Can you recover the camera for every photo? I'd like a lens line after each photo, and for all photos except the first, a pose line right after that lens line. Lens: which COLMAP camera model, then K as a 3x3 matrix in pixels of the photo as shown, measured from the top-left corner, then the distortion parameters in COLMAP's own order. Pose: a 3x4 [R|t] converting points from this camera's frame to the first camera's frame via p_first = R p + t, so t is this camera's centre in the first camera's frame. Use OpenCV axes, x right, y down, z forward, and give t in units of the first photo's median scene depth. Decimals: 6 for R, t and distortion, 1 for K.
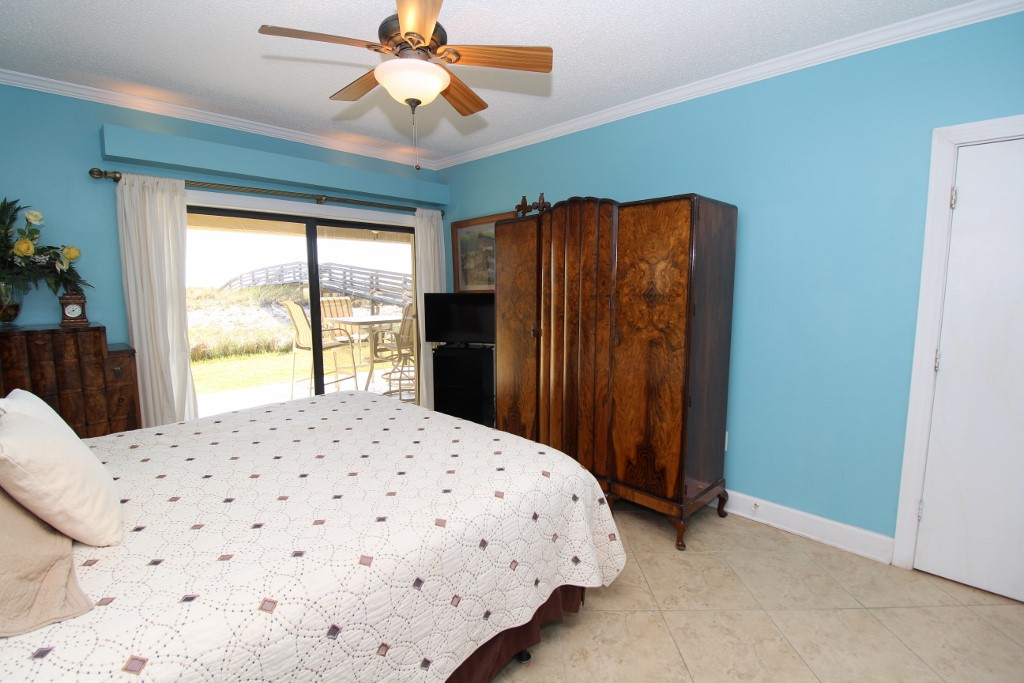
lens RADIAL K [[477.2, 0, 509.5], [0, 477.2, 342.4], [0, 0, 1]] dist [-0.000539, -0.012608]
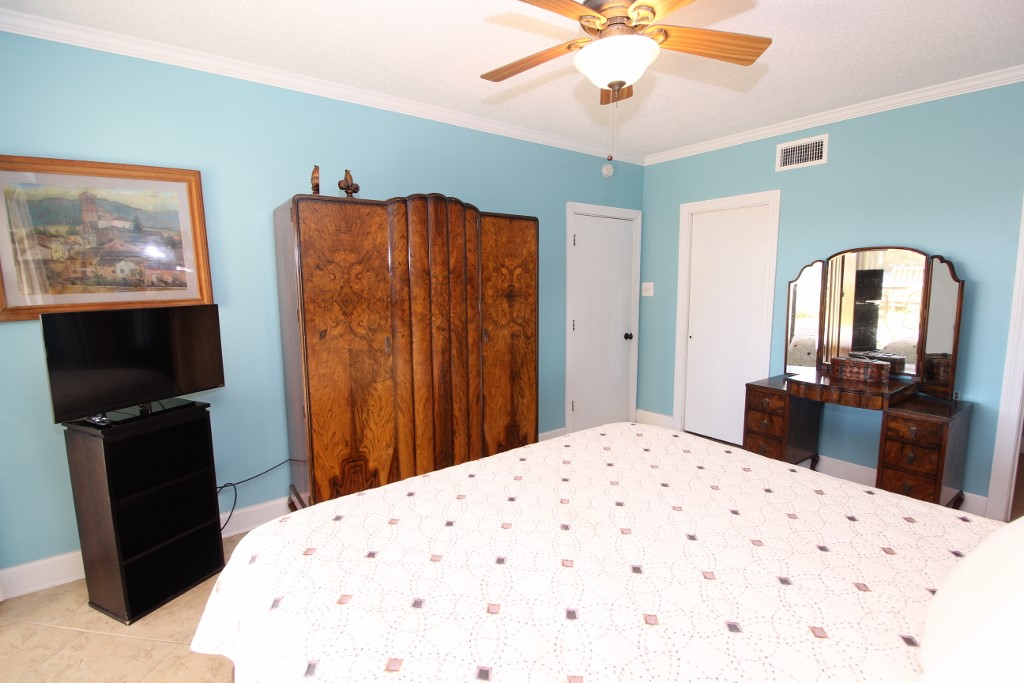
lens RADIAL K [[477.2, 0, 509.5], [0, 477.2, 342.4], [0, 0, 1]] dist [-0.000539, -0.012608]
pose [[0.128506, -0.123395, 0.984002, -0.857494], [0.125396, 0.986287, 0.107306, -0.110009], [-0.983749, 0.109600, 0.142217, 0.825288]]
